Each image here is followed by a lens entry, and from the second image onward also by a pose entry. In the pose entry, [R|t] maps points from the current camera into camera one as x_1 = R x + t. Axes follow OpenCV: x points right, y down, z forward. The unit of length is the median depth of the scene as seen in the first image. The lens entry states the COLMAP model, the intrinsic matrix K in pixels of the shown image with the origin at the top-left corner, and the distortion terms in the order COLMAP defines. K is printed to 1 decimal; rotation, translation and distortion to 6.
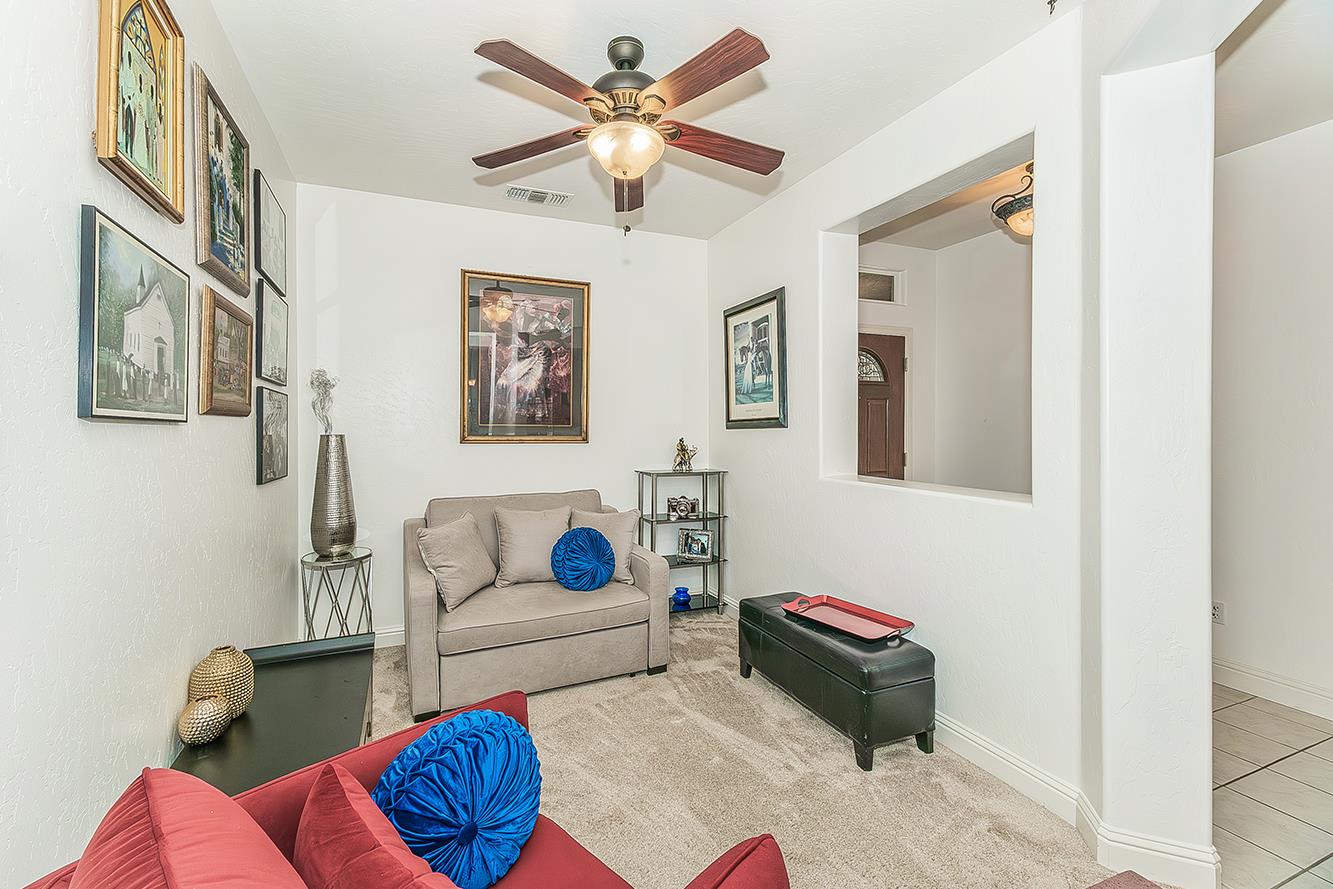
lens RADIAL K [[558.0, 0, 641.5], [0, 558.0, 423.3], [0, 0, 1]] dist [0.001563, 0.000694]
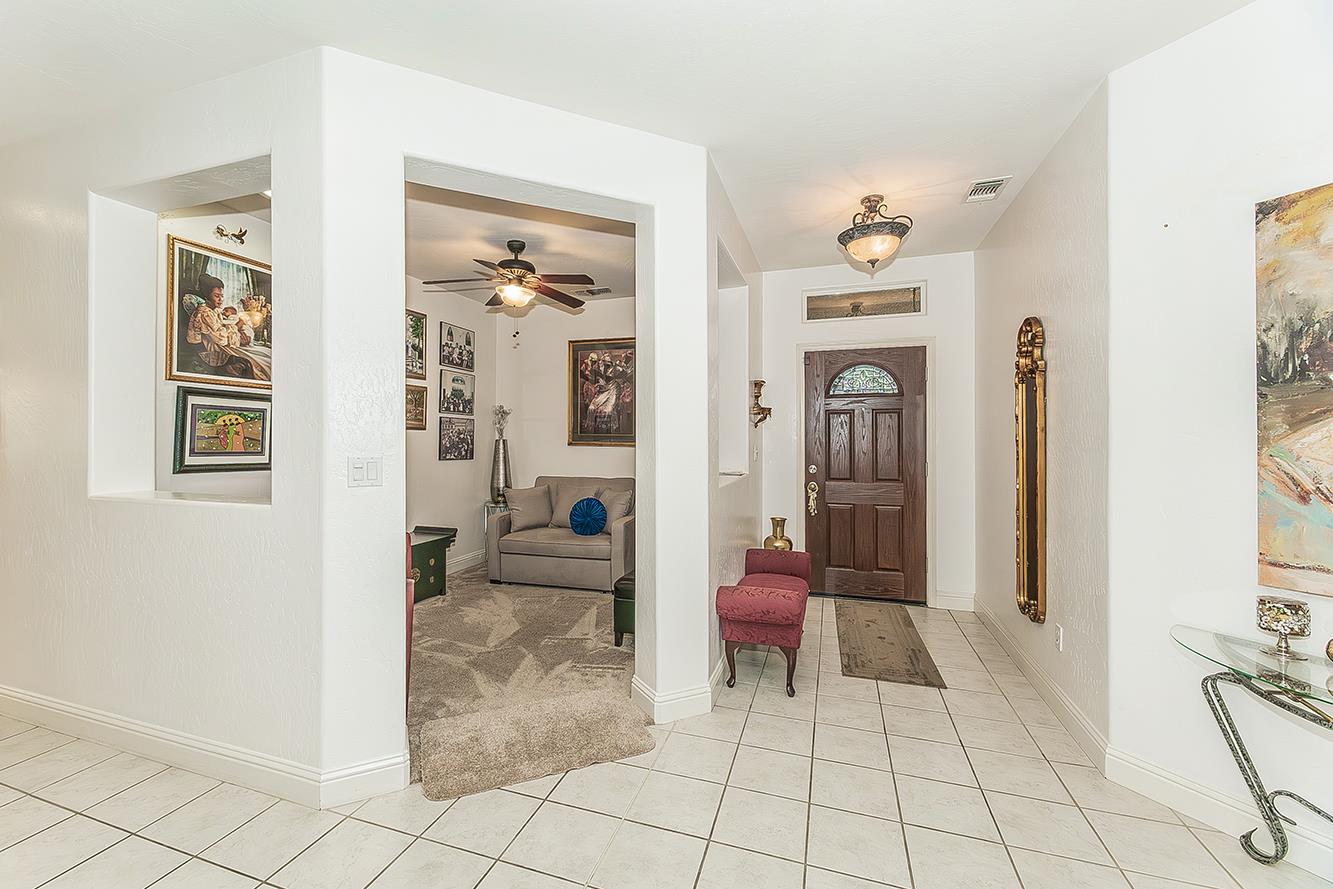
lens RADIAL K [[558.0, 0, 657.6], [0, 558.0, 438.7], [0, 0, 1]] dist [0.001563, 0.000694]
pose [[0.765189, 0.002255, -0.643801, 0.895304], [-0.000762, 0.999996, 0.002598, 0.010165], [0.643805, -0.001498, 0.765188, -0.091072]]
